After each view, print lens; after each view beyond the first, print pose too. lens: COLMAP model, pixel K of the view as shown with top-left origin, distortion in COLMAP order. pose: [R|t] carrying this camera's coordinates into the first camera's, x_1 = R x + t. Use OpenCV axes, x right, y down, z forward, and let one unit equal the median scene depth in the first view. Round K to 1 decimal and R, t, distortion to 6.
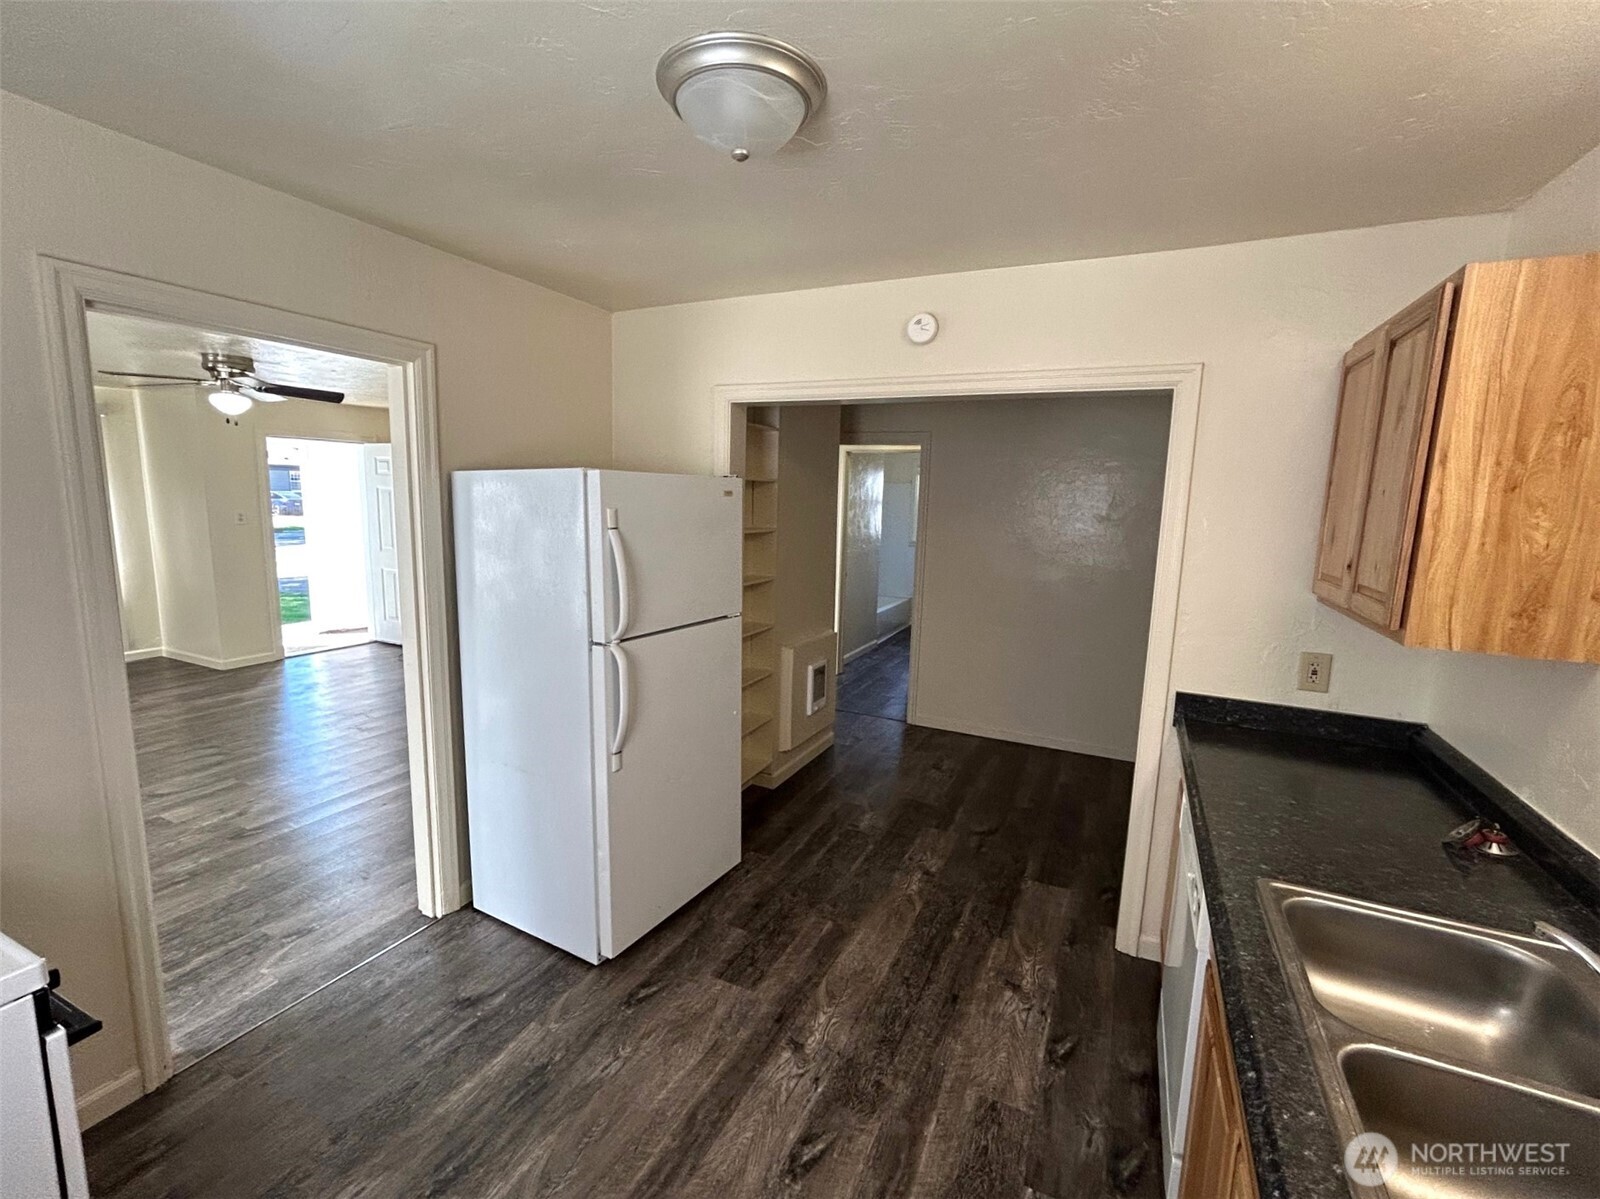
lens RADIAL K [[696.1, 0, 796.2], [0, 696.1, 600.8], [0, 0, 1]] dist [0.001067, 0.000666]
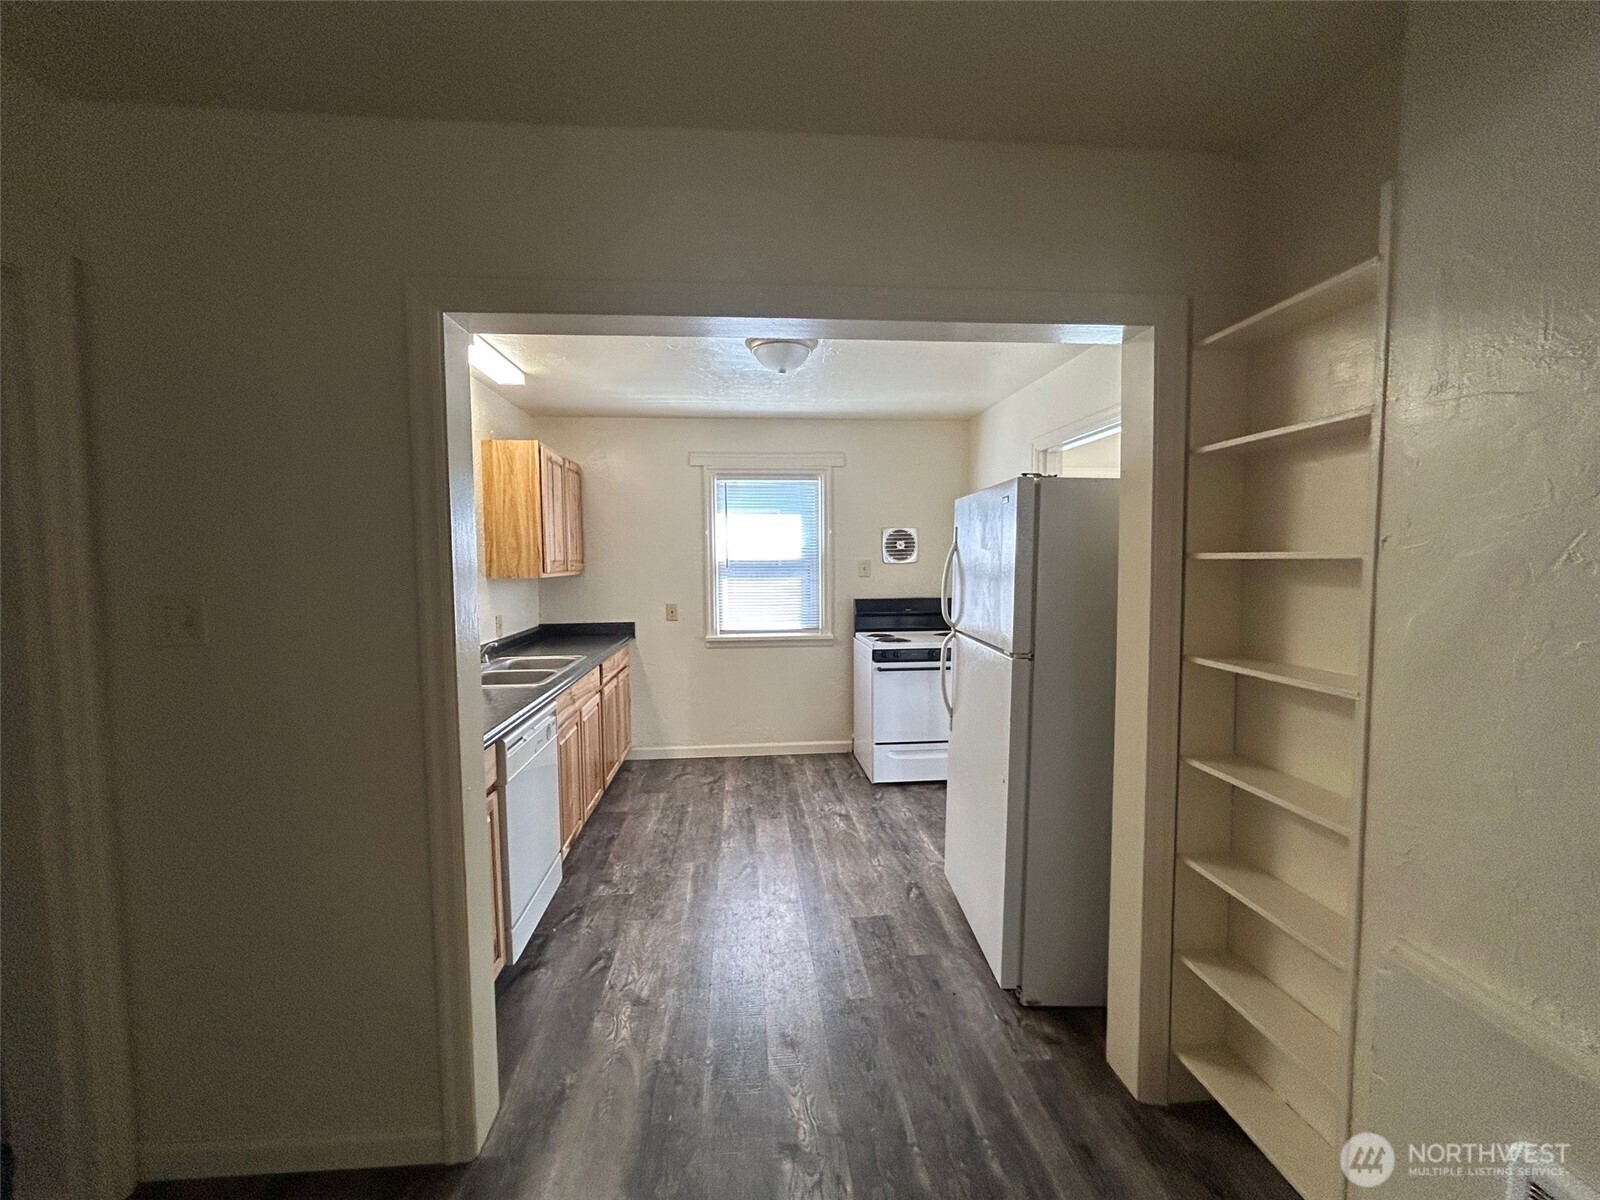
lens RADIAL K [[649.5, 0, 800.0], [0, 649.5, 600.0], [0, 0, 1]] dist [0.001830, 0.000211]
pose [[-0.856133, 0.013141, -0.516589, 0.688362], [-0.092781, 0.979523, 0.178681, -0.206770], [0.508359, 0.200904, -0.837382, 2.083359]]
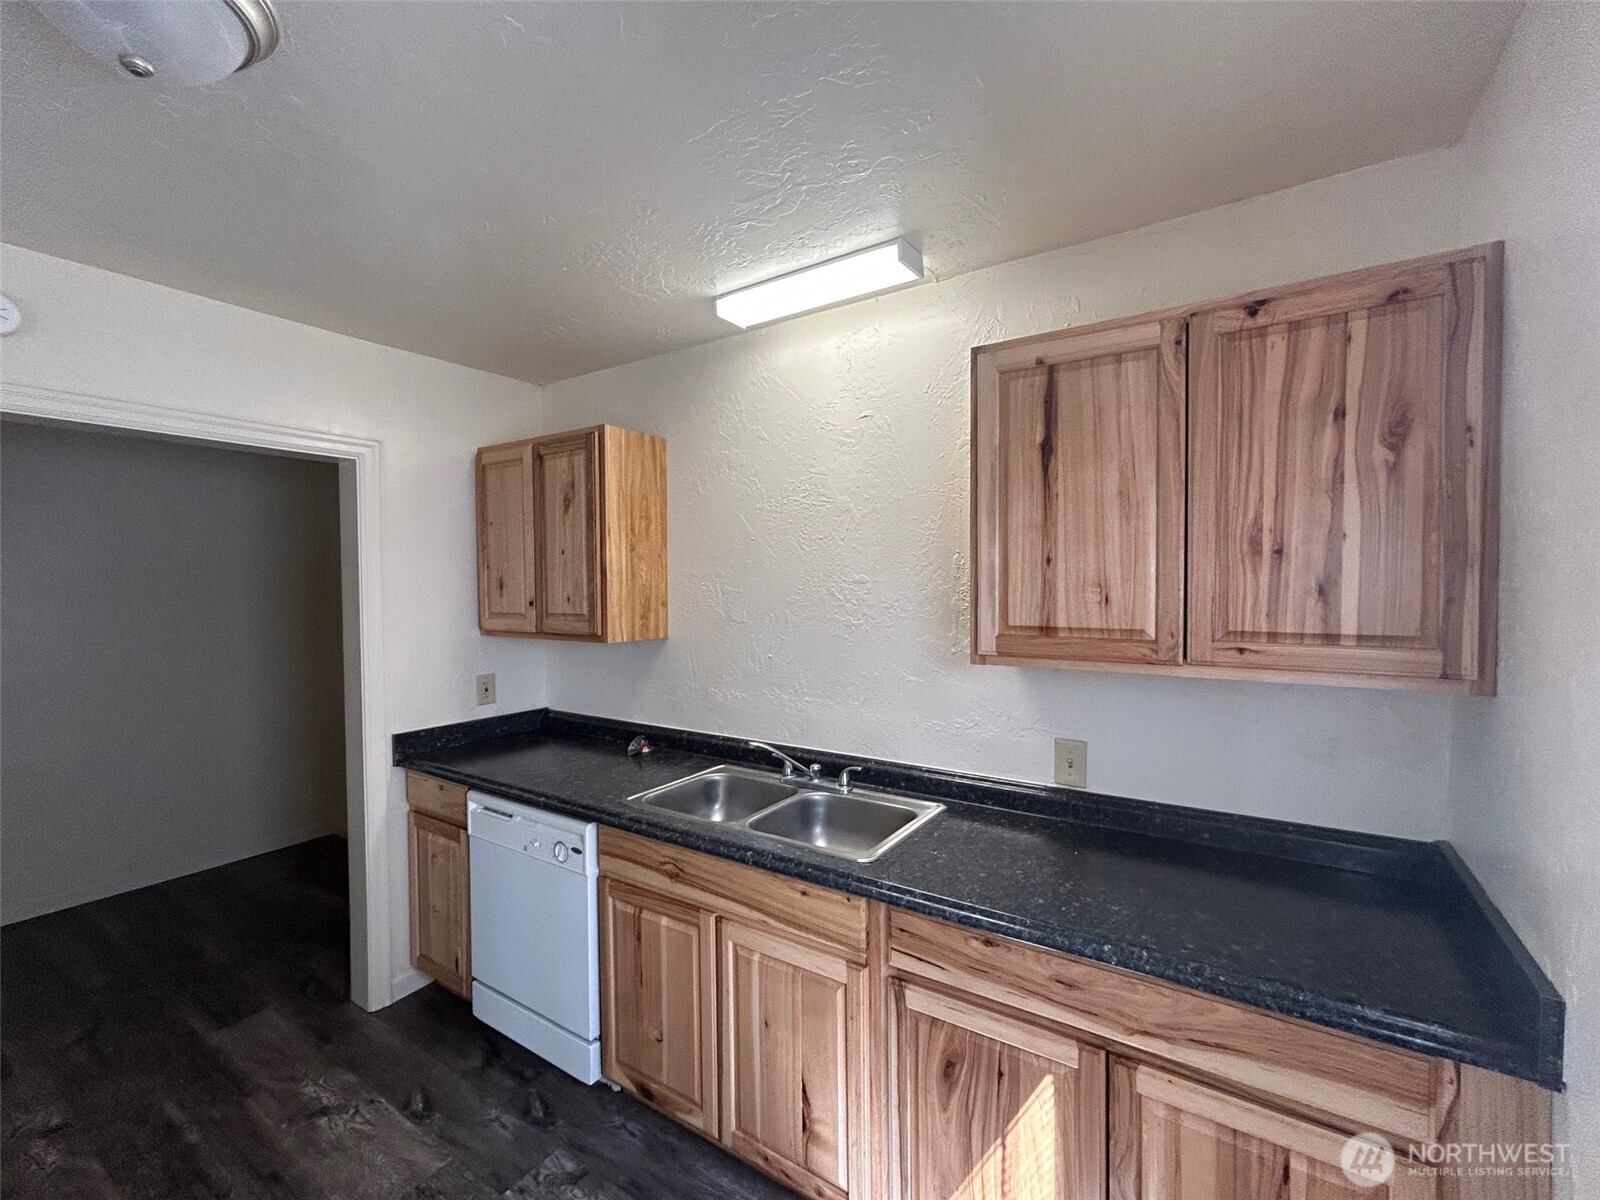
lens RADIAL K [[696.1, 0, 796.2], [0, 696.1, 601.3], [0, 0, 1]] dist [0.001067, 0.000666]
pose [[0.140051, -0.056970, 0.988504, -0.510142], [0.161455, 0.986295, 0.033967, -0.012417], [-0.976892, 0.154842, 0.147330, 0.225999]]
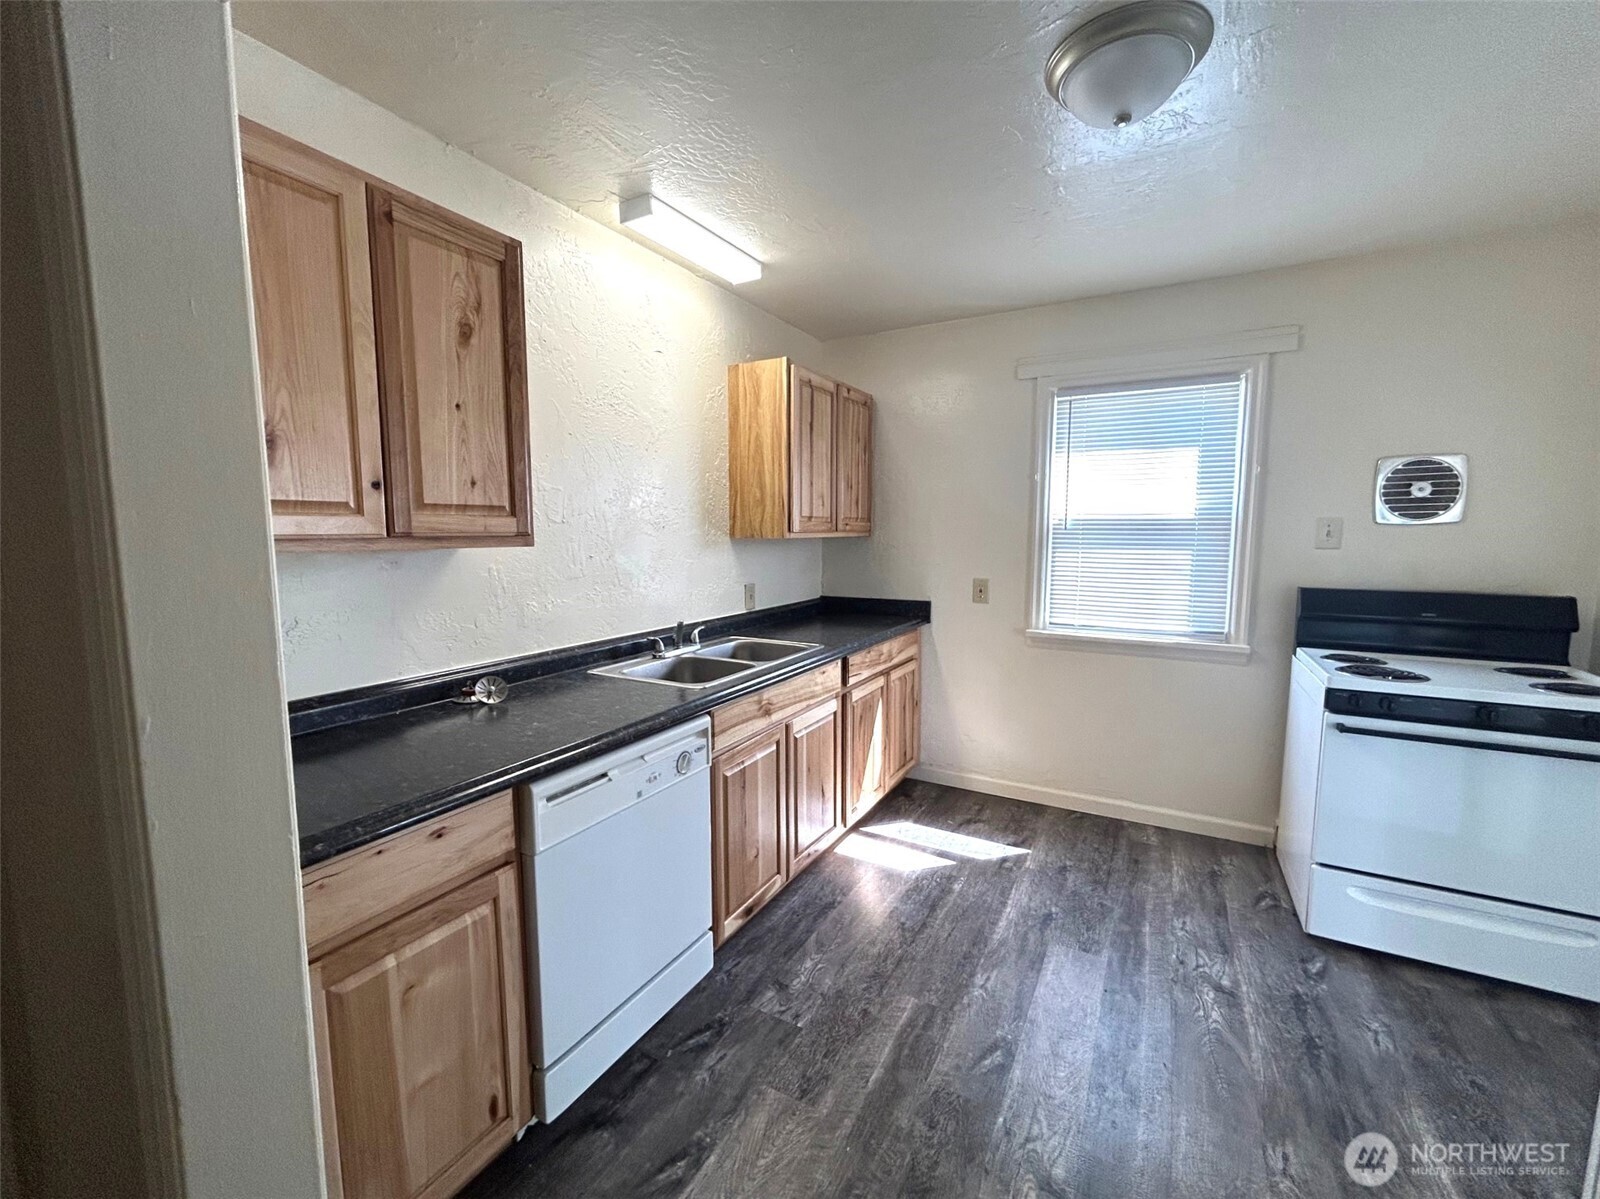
lens RADIAL K [[660.7, 0, 800.0], [0, 660.7, 599.5], [0, 0, 1]] dist [0.002191, 0.000436]
pose [[-0.997928, -0.032300, 0.055645, 0.246712], [-0.016908, 0.966112, 0.257571, -0.115199], [-0.062079, 0.256096, -0.964656, 1.584394]]
